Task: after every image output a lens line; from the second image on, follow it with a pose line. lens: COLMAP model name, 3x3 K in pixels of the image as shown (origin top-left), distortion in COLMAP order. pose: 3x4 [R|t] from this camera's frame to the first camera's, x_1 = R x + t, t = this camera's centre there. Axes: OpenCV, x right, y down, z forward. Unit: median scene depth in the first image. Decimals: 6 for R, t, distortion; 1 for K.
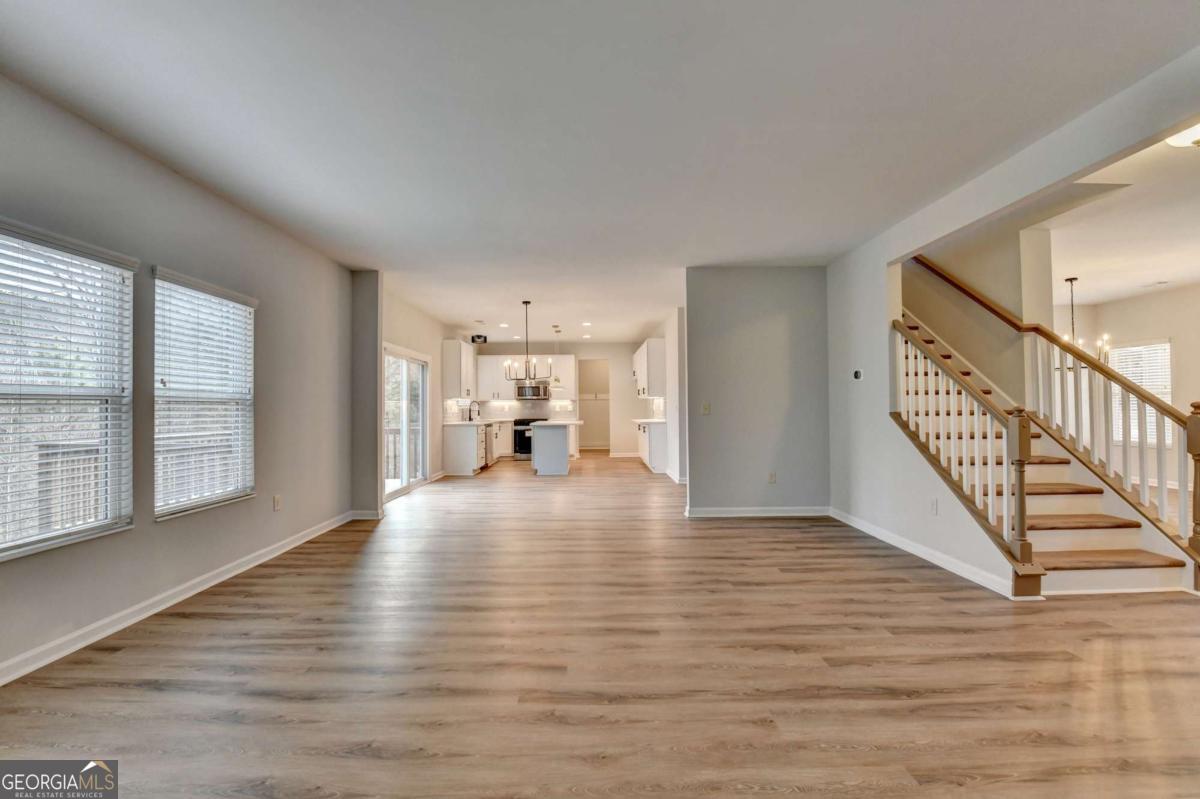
lens RADIAL K [[485.2, 0, 575.7], [0, 485.2, 399.1], [0, 0, 1]] dist [-0.018100, -0.000015]
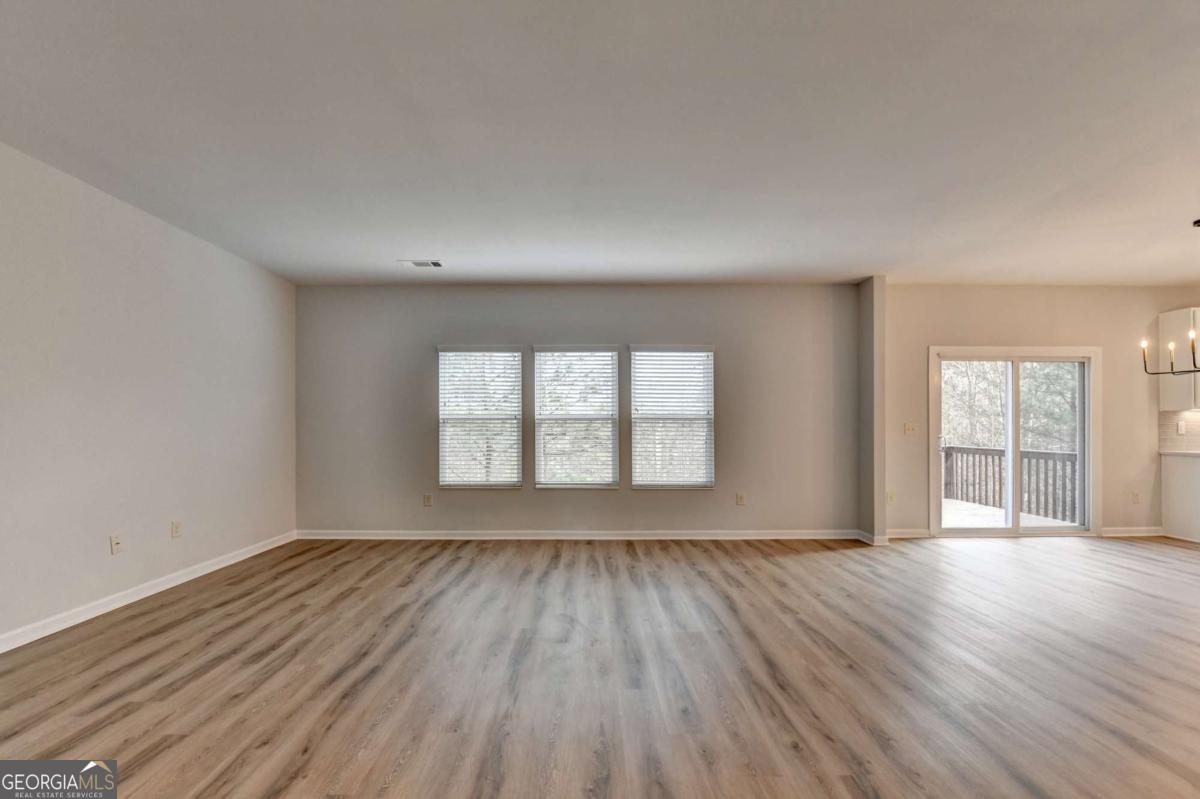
lens RADIAL K [[485.5, 0, 589.1], [0, 485.5, 410.2], [0, 0, 1]] dist [-0.017586, -0.000409]
pose [[0.025563, -0.023360, -0.999400, 0.888789], [0.017834, 0.999578, -0.022908, 0.003978], [0.999514, -0.017238, 0.025969, 0.768758]]
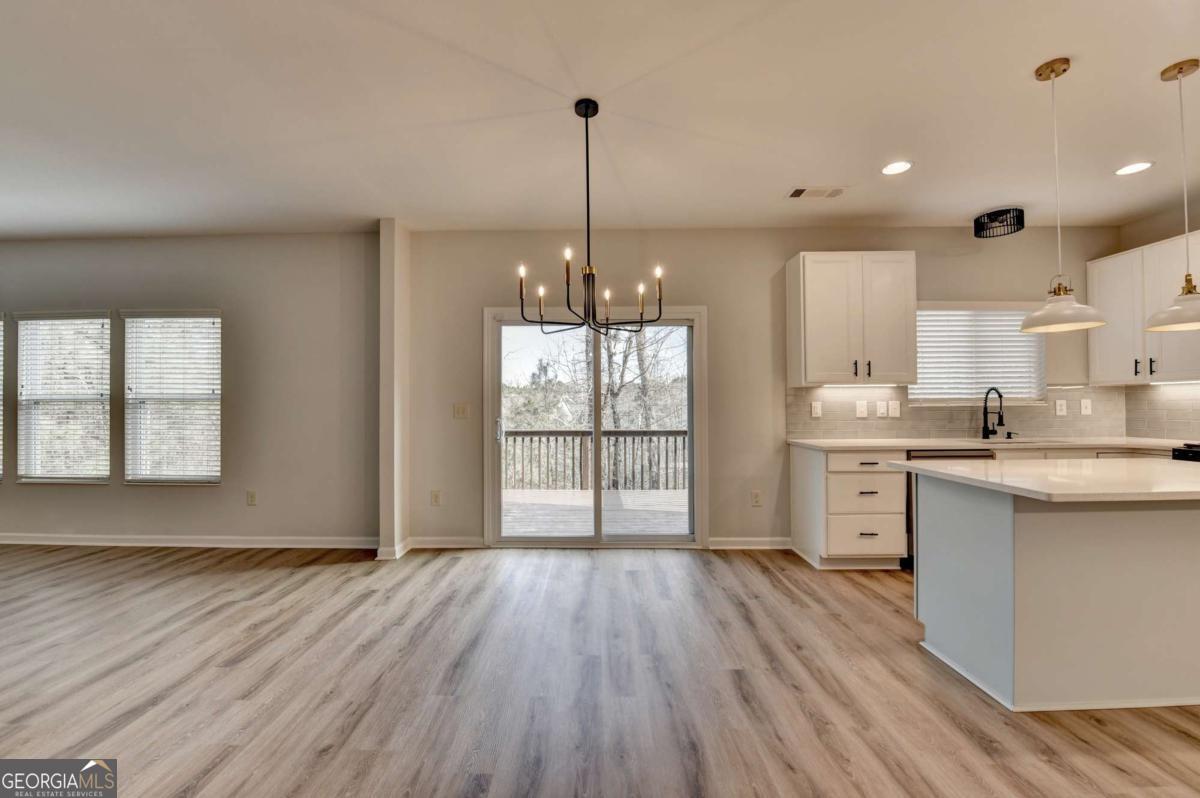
lens RADIAL K [[457.5, 0, 619.6], [0, 457.5, 400.1], [0, 0, 1]] dist [-0.015101, -0.000141]
pose [[0.015465, -0.015305, -0.999763, 0.502470], [0.020104, 0.999685, -0.014993, 0.048011], [0.999678, -0.019868, 0.015768, 2.412144]]
